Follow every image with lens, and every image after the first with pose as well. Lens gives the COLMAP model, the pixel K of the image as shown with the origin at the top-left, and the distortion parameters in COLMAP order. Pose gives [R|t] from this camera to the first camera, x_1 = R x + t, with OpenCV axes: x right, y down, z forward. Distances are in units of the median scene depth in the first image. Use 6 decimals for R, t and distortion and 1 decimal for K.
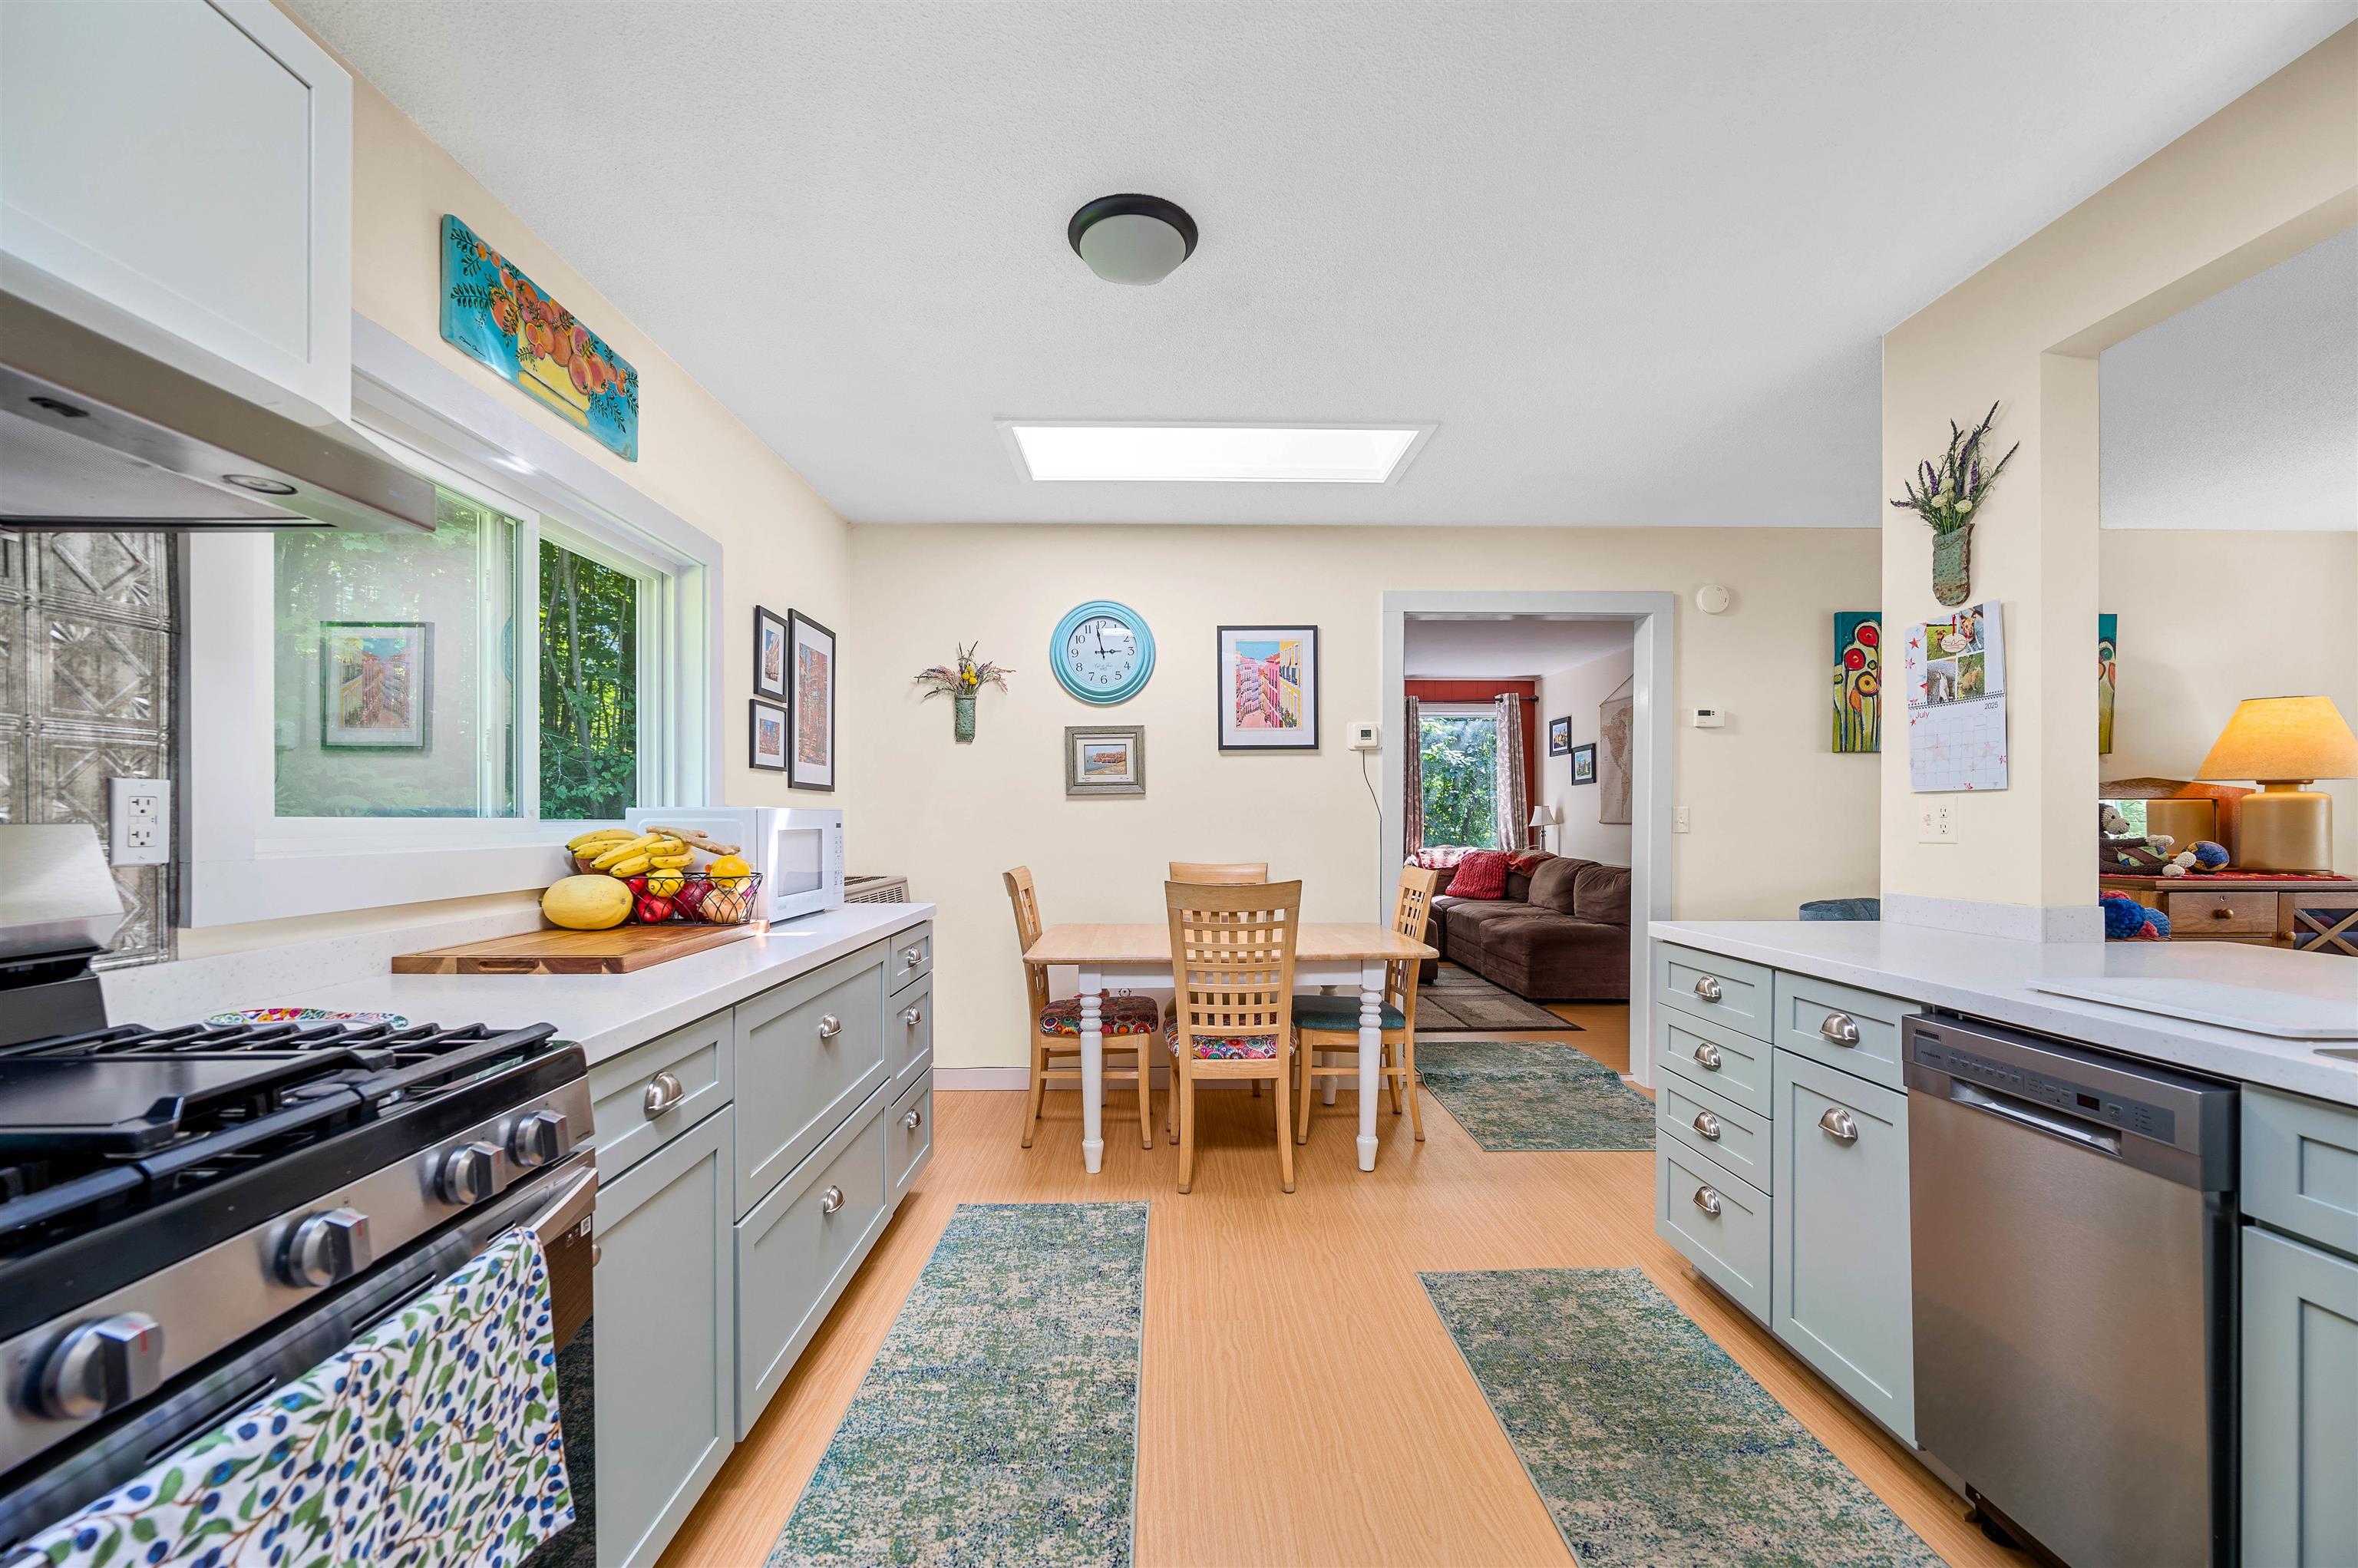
lens RADIAL K [[930.0, 0, 1172.9], [0, 930.0, 800.4], [0, 0, 1]] dist [-0.001840, -0.000367]
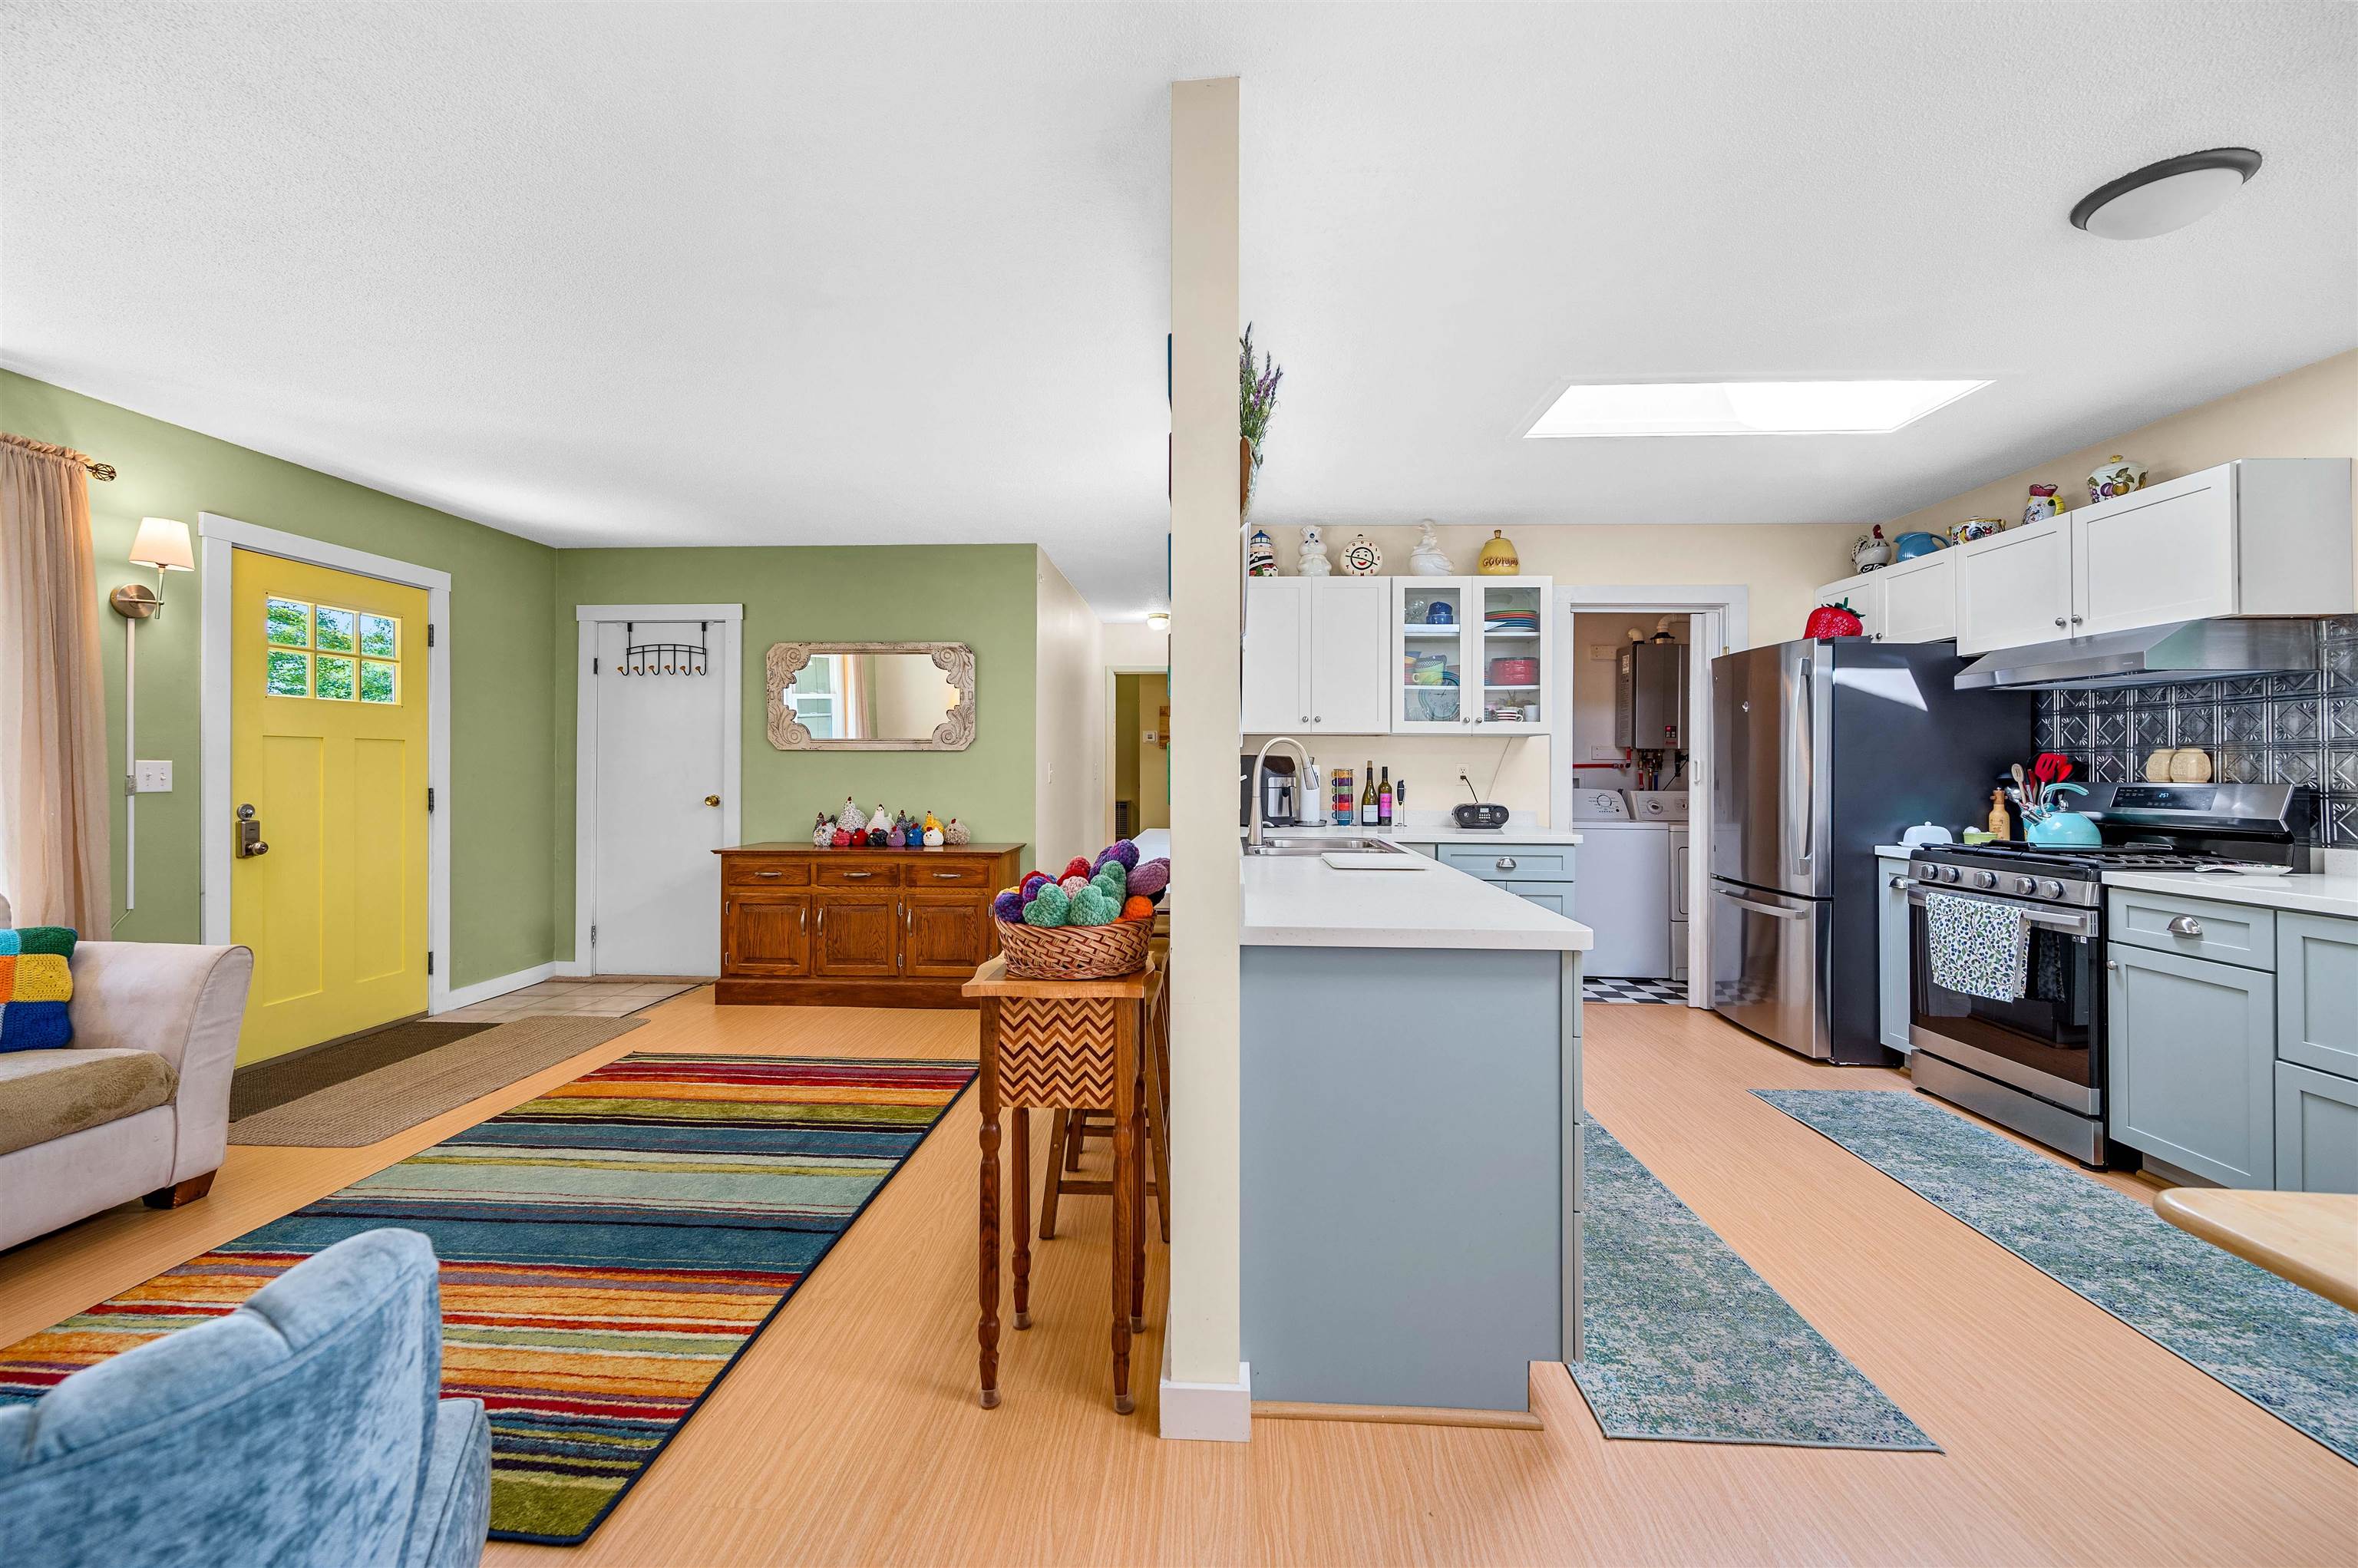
lens RADIAL K [[930.0, 0, 1172.9], [0, 930.0, 800.4], [0, 0, 1]] dist [-0.001840, -0.000367]
pose [[-0.997343, -0.002564, 0.072807, 0.985612], [-0.001896, 0.999956, 0.009237, 0.032334], [-0.072827, 0.009075, -0.997303, 2.176555]]
